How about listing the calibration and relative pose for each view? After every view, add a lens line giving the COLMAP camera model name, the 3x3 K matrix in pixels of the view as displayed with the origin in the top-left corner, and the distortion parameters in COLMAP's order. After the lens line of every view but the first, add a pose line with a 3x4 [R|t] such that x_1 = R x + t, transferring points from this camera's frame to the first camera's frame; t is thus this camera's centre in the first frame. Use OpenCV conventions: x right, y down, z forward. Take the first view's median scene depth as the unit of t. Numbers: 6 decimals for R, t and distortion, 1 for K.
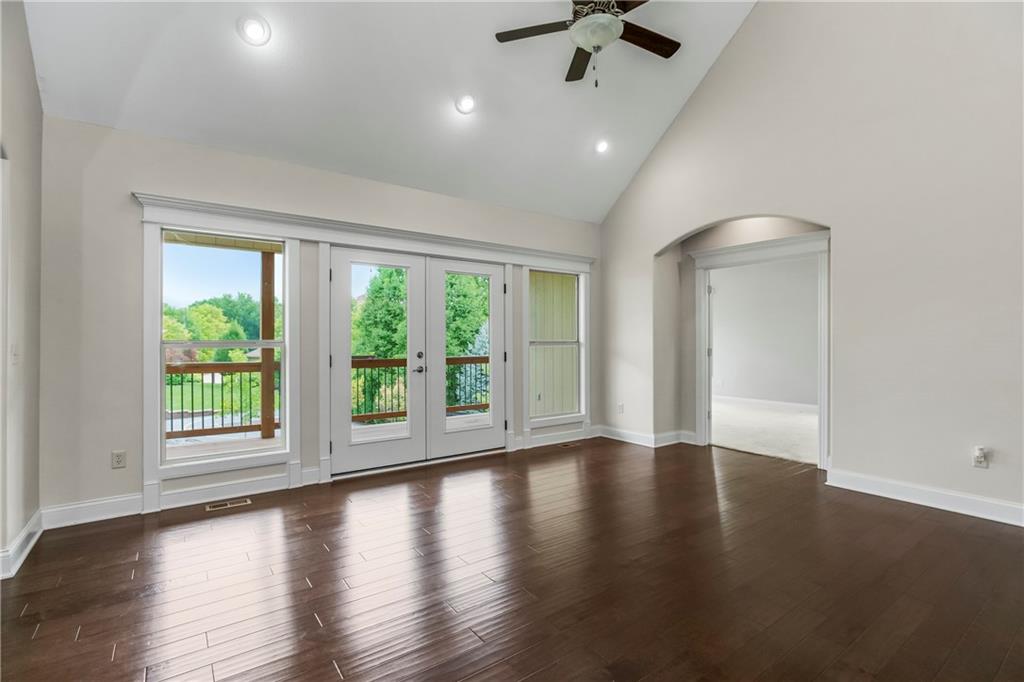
lens RADIAL K [[477.3, 0, 510.5], [0, 477.3, 335.6], [0, 0, 1]] dist [0.000195, 0.000065]
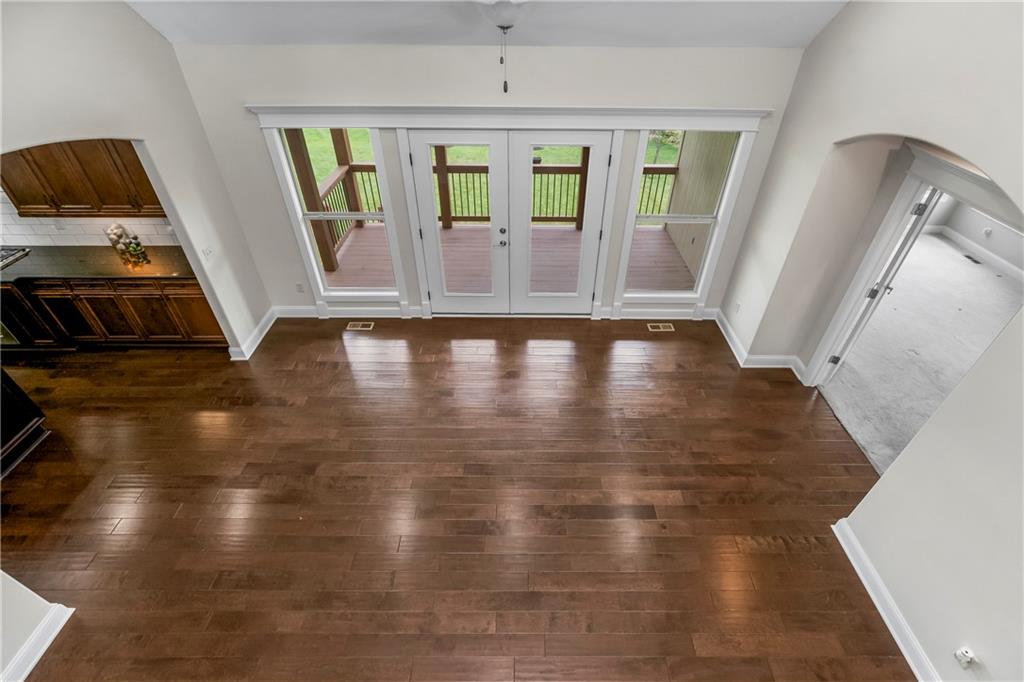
lens RADIAL K [[462.4, 0, 516.8], [0, 462.4, 343.0], [0, 0, 1]] dist [-0.001369, -0.000175]
pose [[0.813243, 0.365489, -0.452829, 0.345359], [-0.001396, 0.779380, 0.626550, -0.361478], [0.581923, -0.508905, 0.634335, 0.219218]]
